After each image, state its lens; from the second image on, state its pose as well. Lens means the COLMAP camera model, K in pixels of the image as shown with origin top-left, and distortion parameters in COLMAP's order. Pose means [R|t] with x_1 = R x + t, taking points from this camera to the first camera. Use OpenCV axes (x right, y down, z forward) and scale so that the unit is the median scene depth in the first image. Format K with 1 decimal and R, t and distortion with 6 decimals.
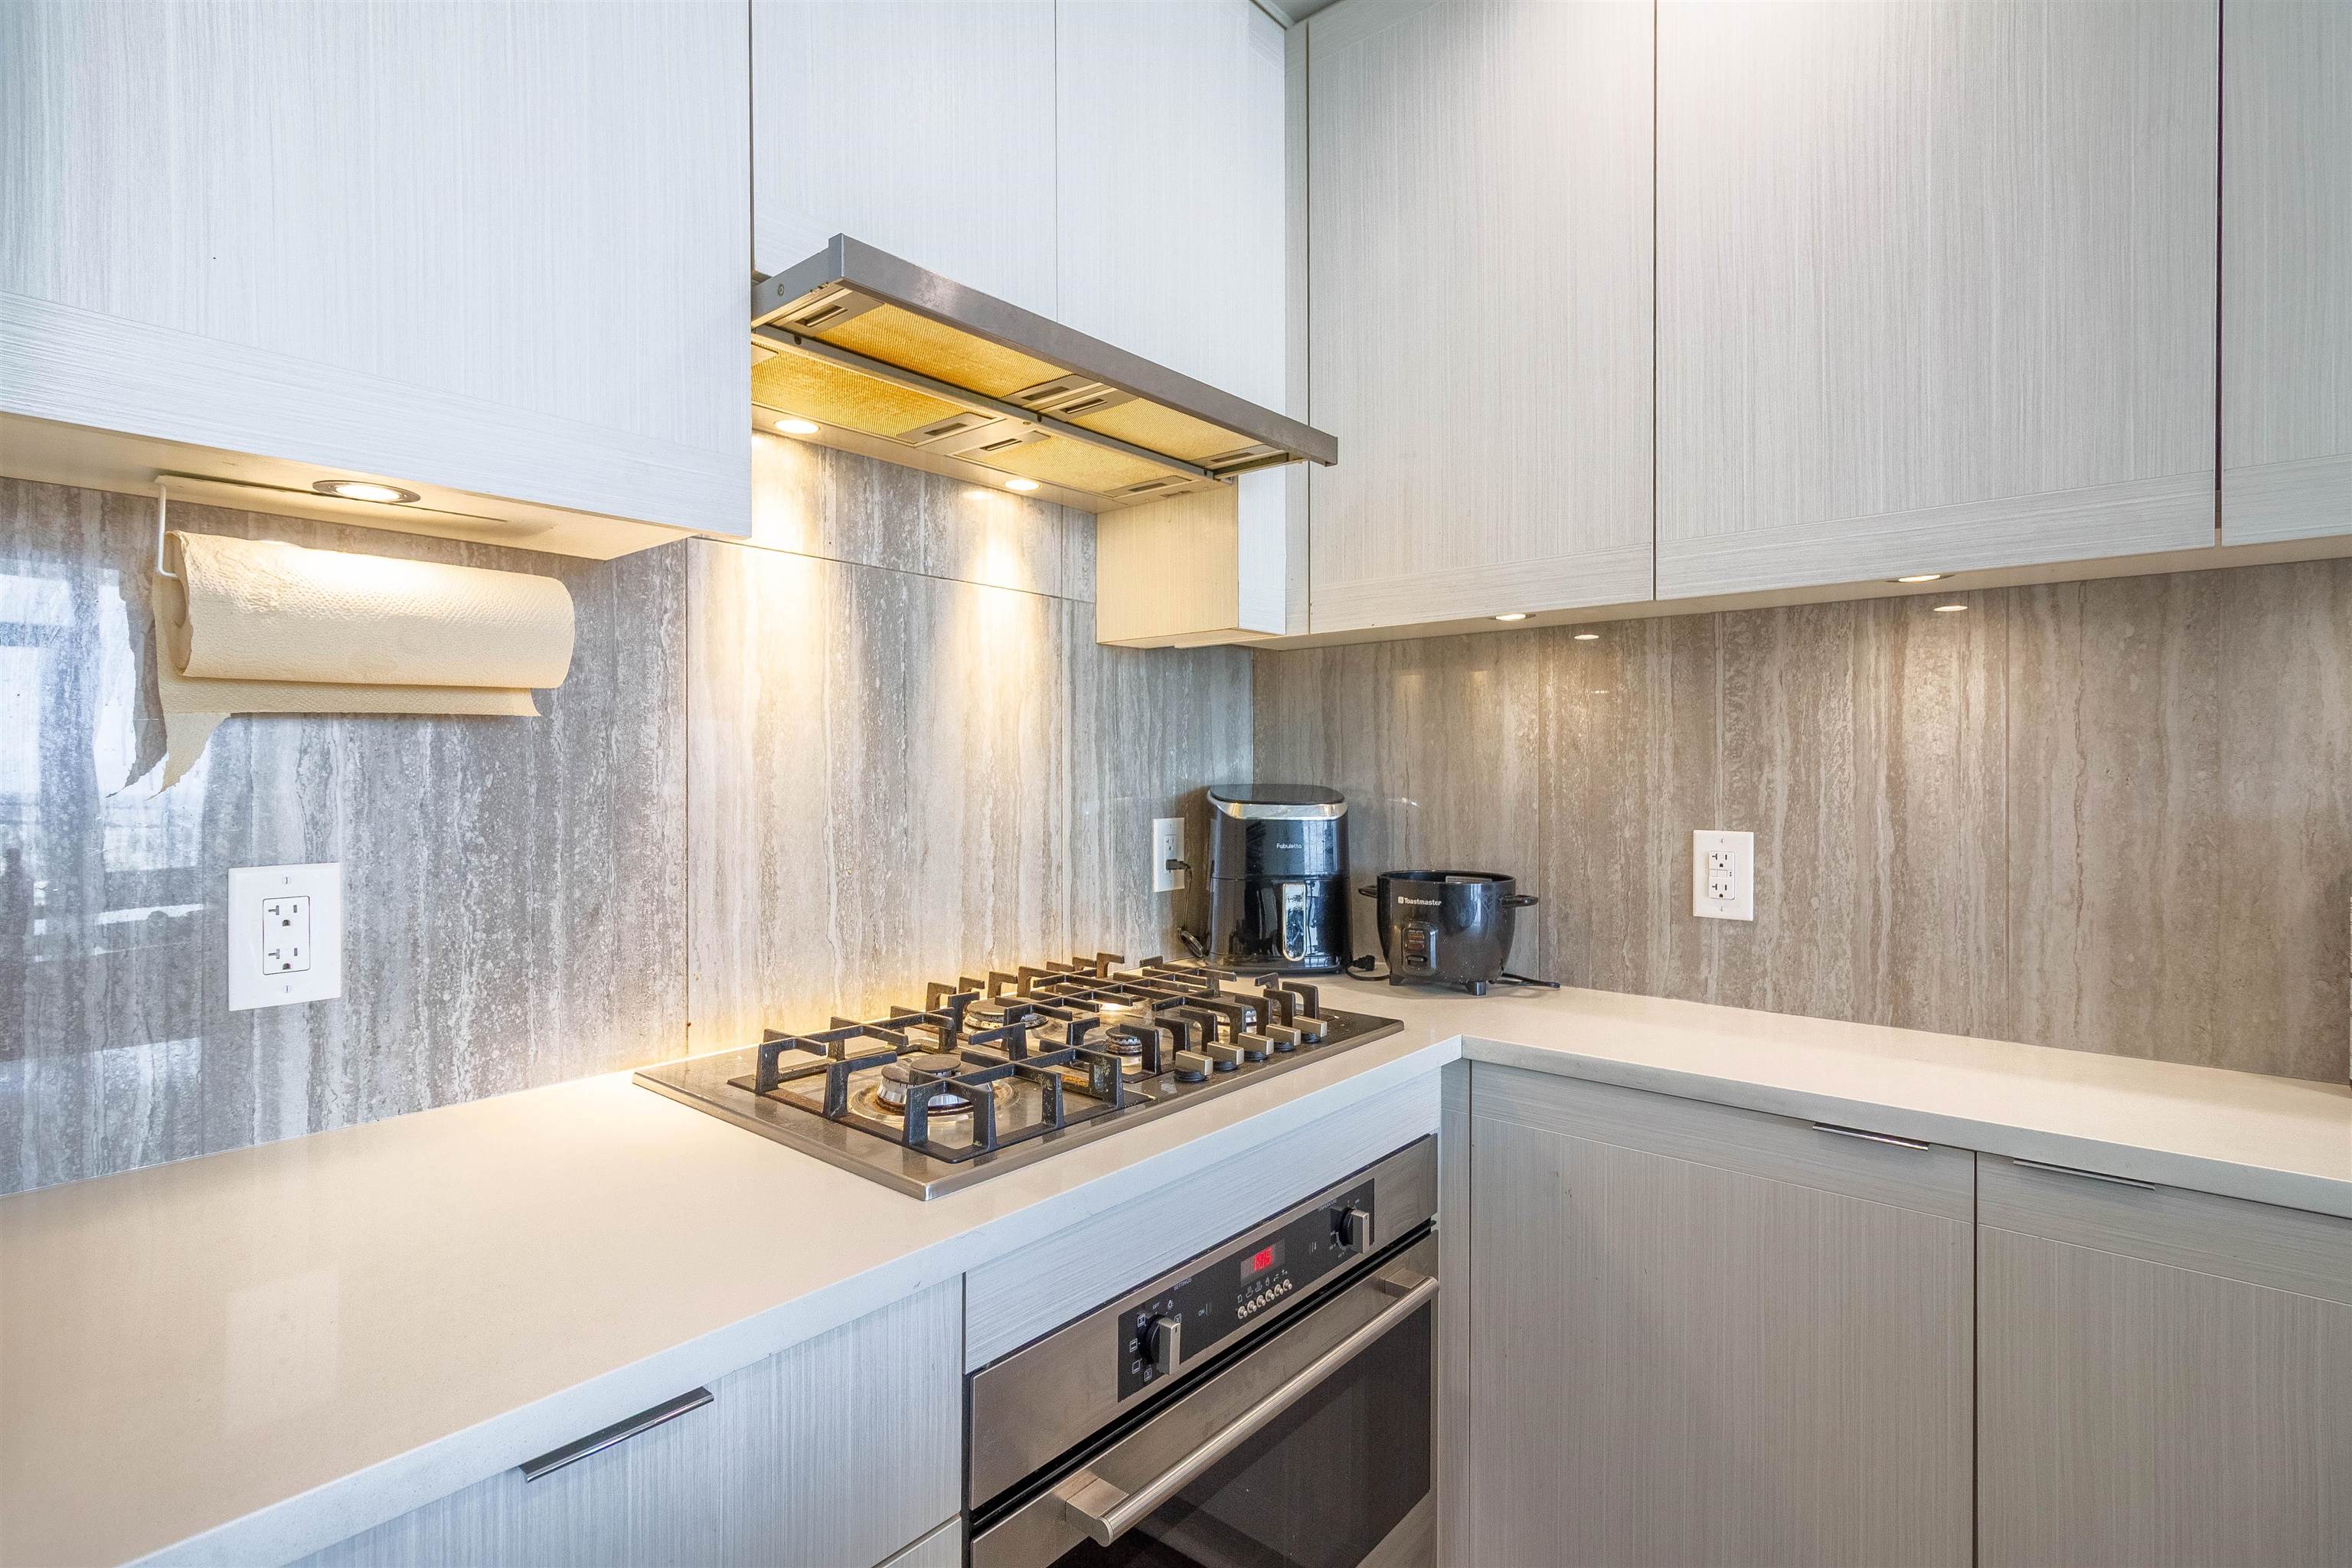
lens RADIAL K [[1130.5, 0, 1183.1], [0, 1130.5, 775.5], [0, 0, 1]] dist [-0.000231, 0.000030]
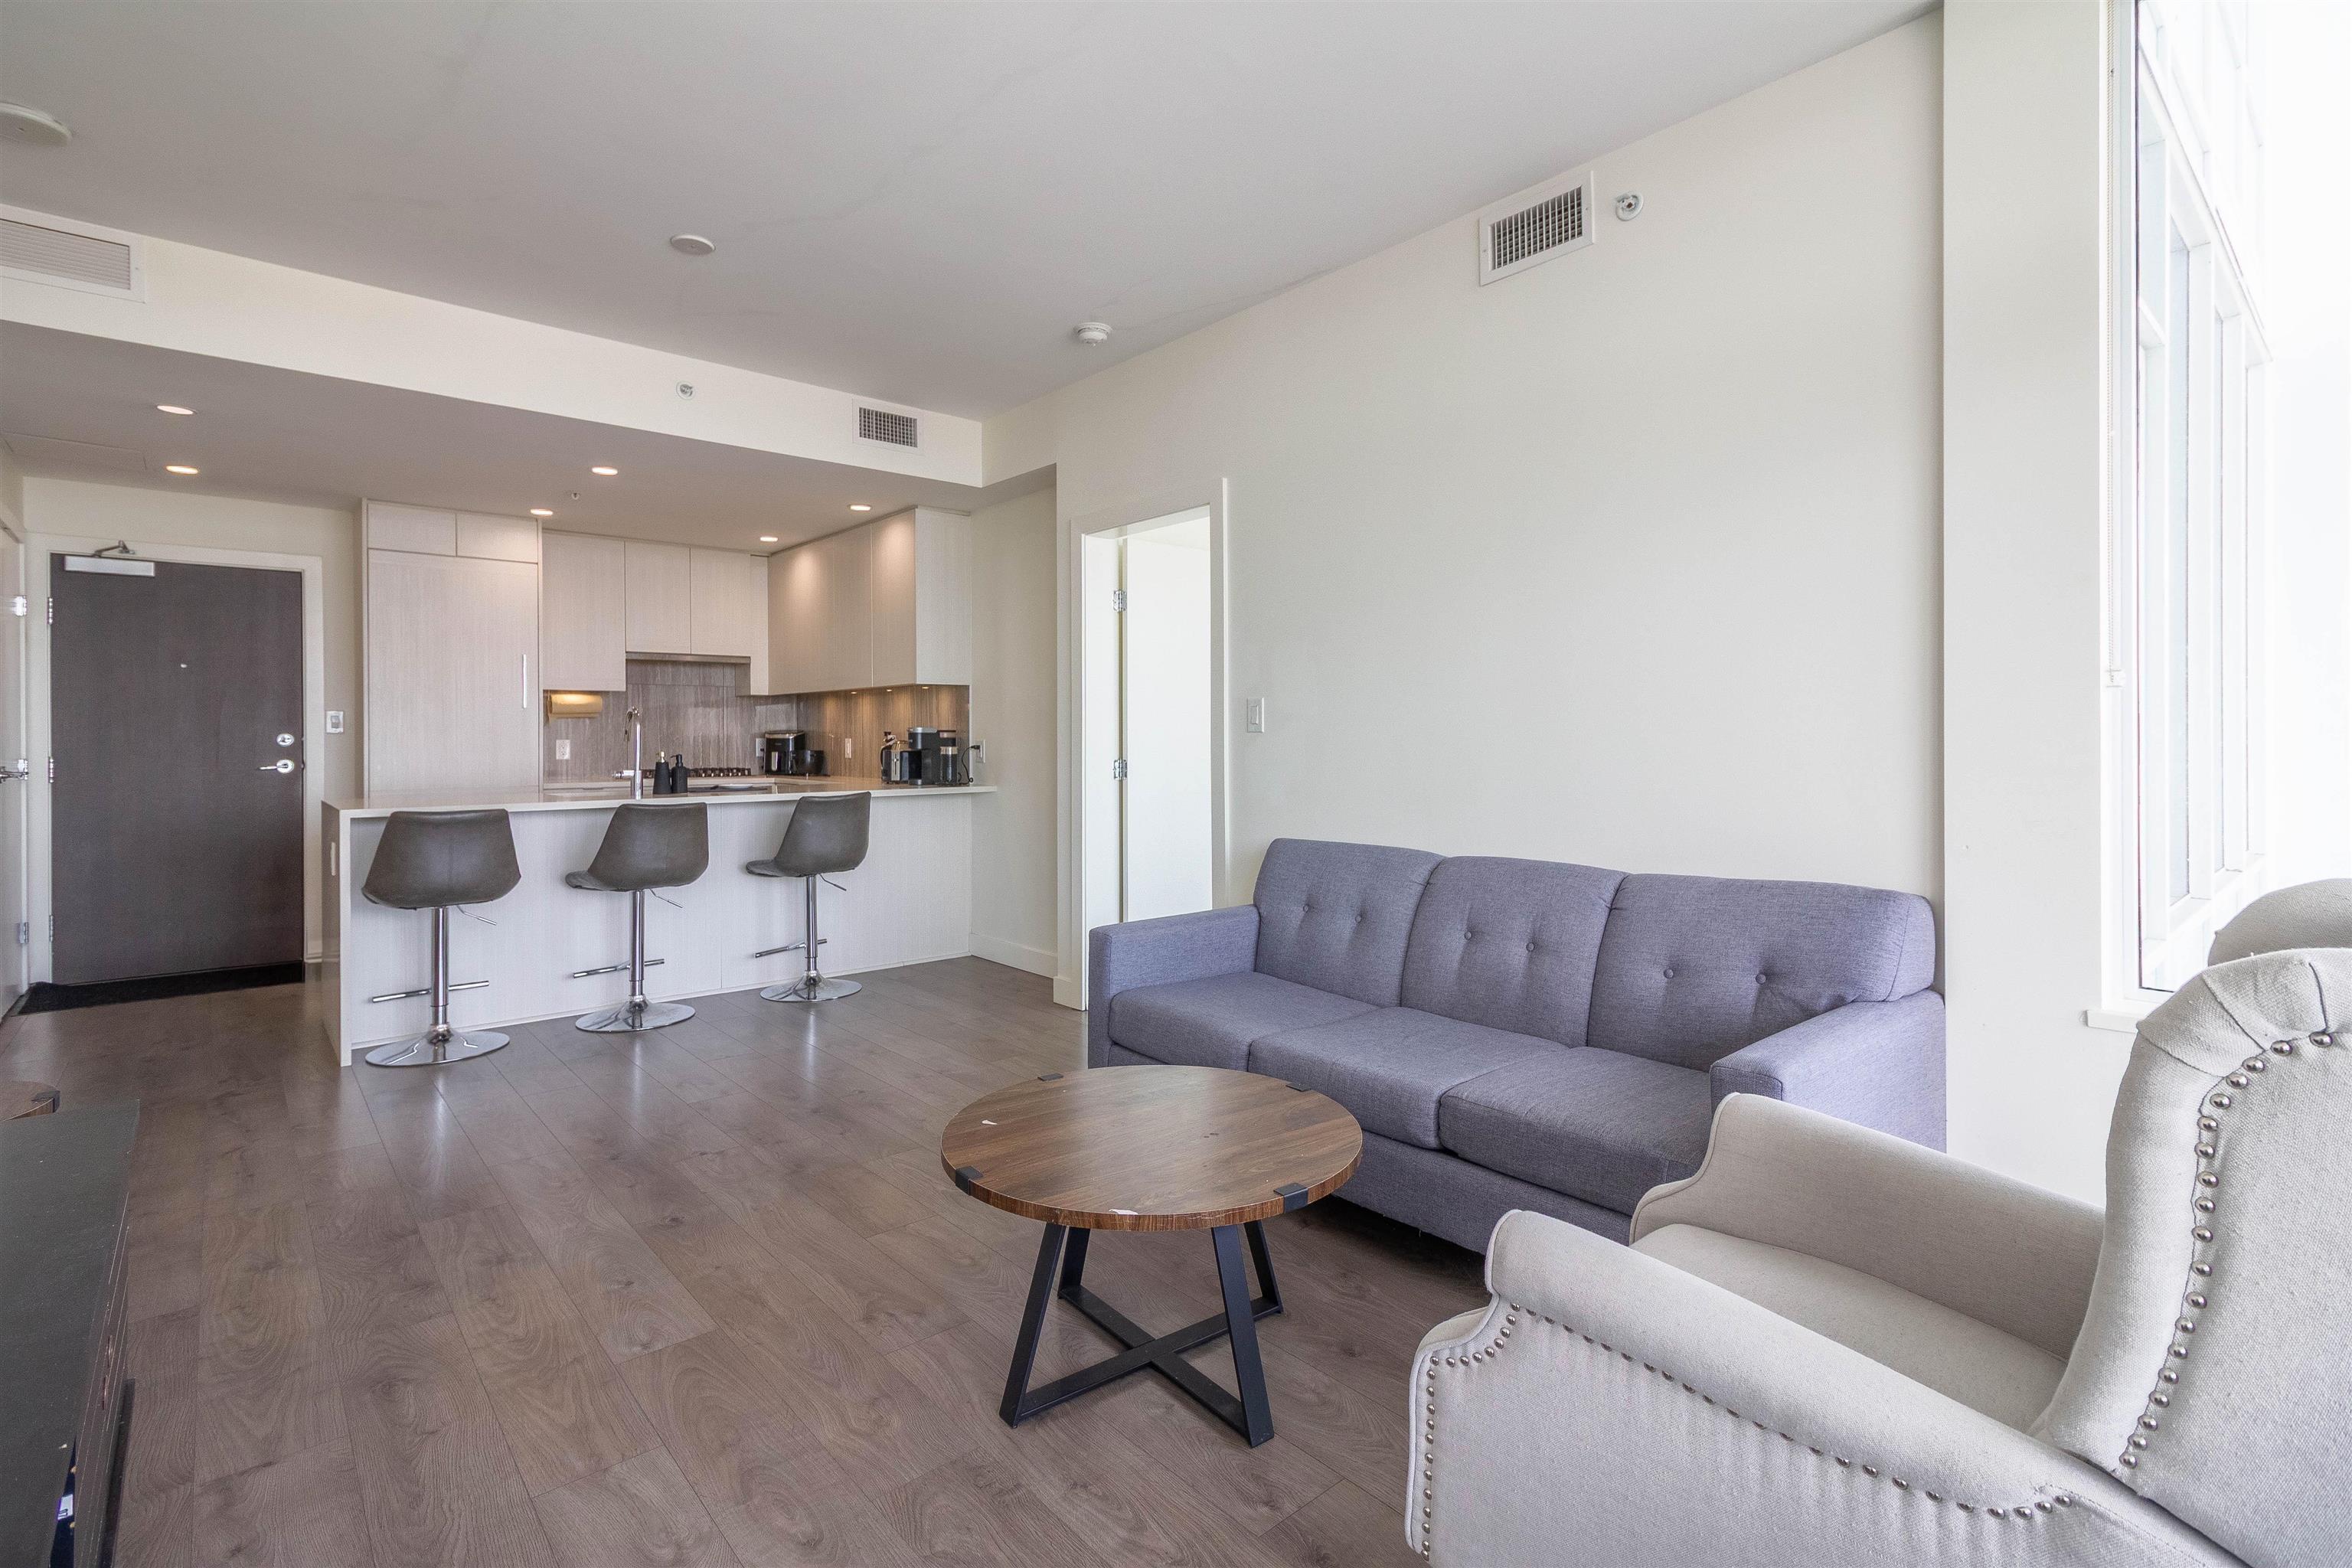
lens RADIAL K [[1090.0, 0, 1183.5], [0, 1090.0, 736.7], [0, 0, 1]] dist [0.001103, 0.000219]
pose [[0.988726, -0.002024, -0.149723, 2.543465], [0.001731, 0.999996, -0.002084, 0.052918], [0.149727, 0.001802, 0.988726, -3.230349]]
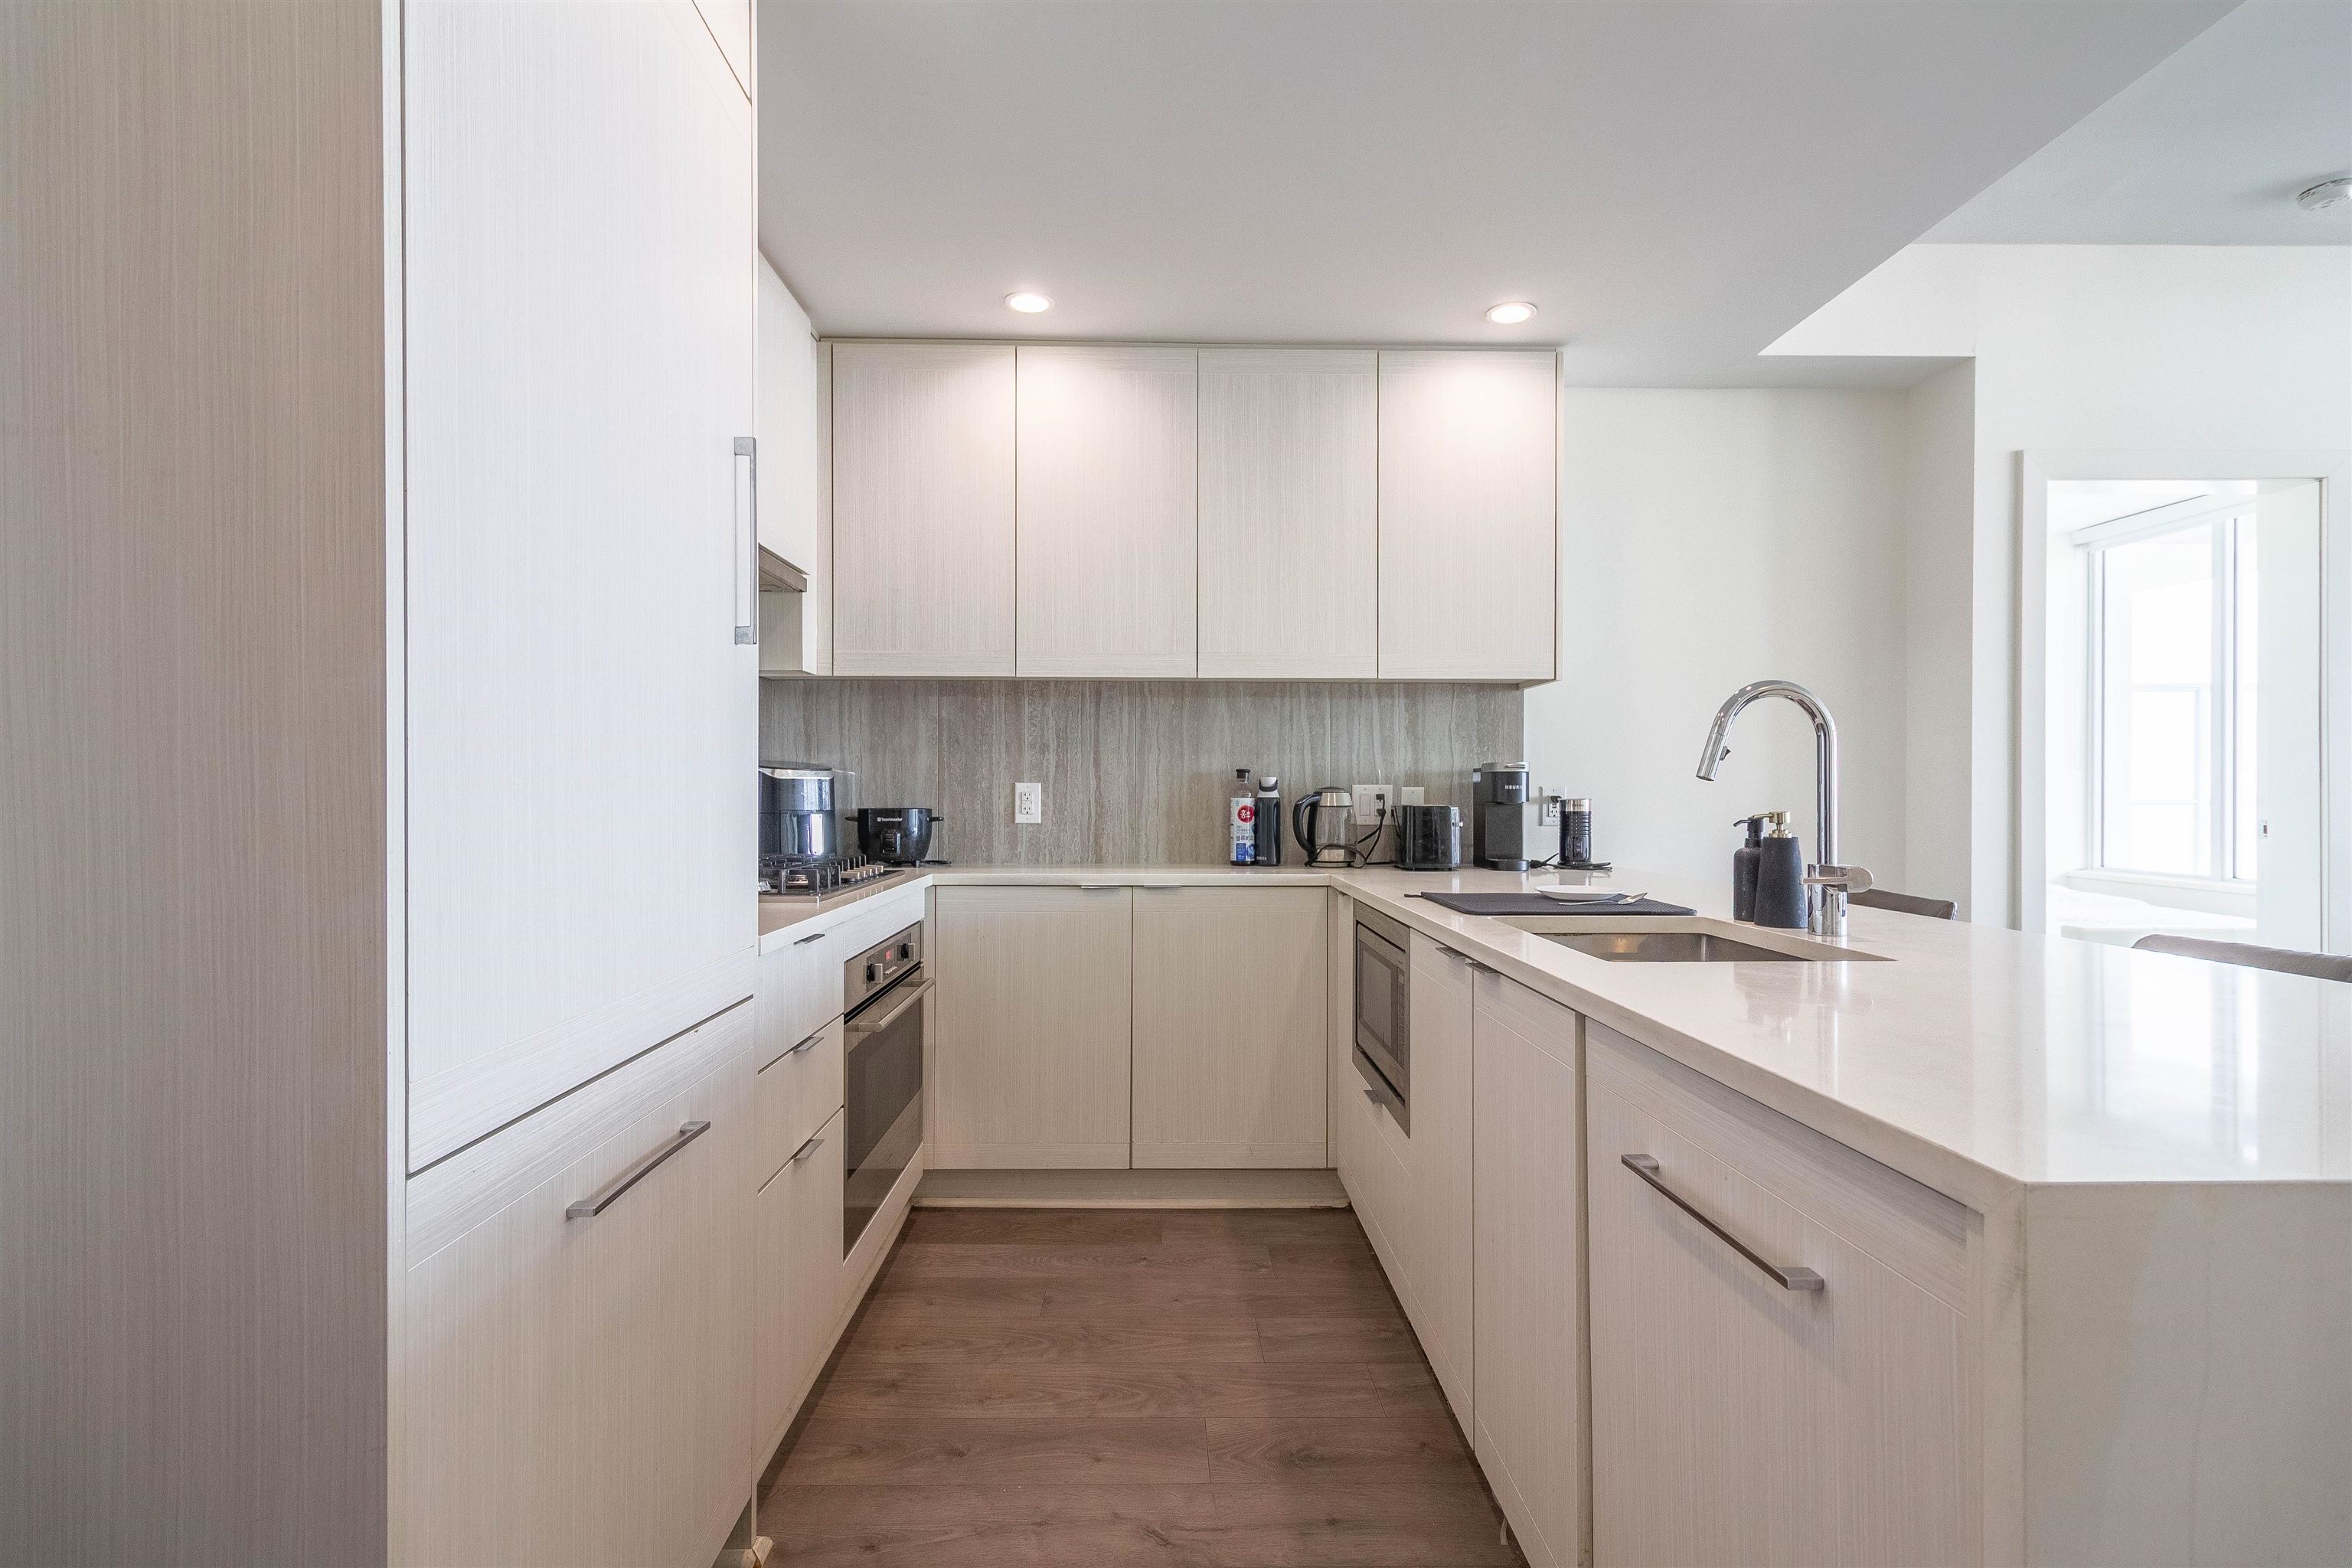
lens RADIAL K [[1091.3, 0, 1178.0], [0, 1091.3, 793.6], [0, 0, 1]] dist [0.001000, 0.000606]
pose [[0.754176, 0.002788, 0.656666, -0.691066], [-0.002156, 0.999996, -0.001770, 0.075432], [-0.656668, -0.000081, 0.754179, -0.777094]]
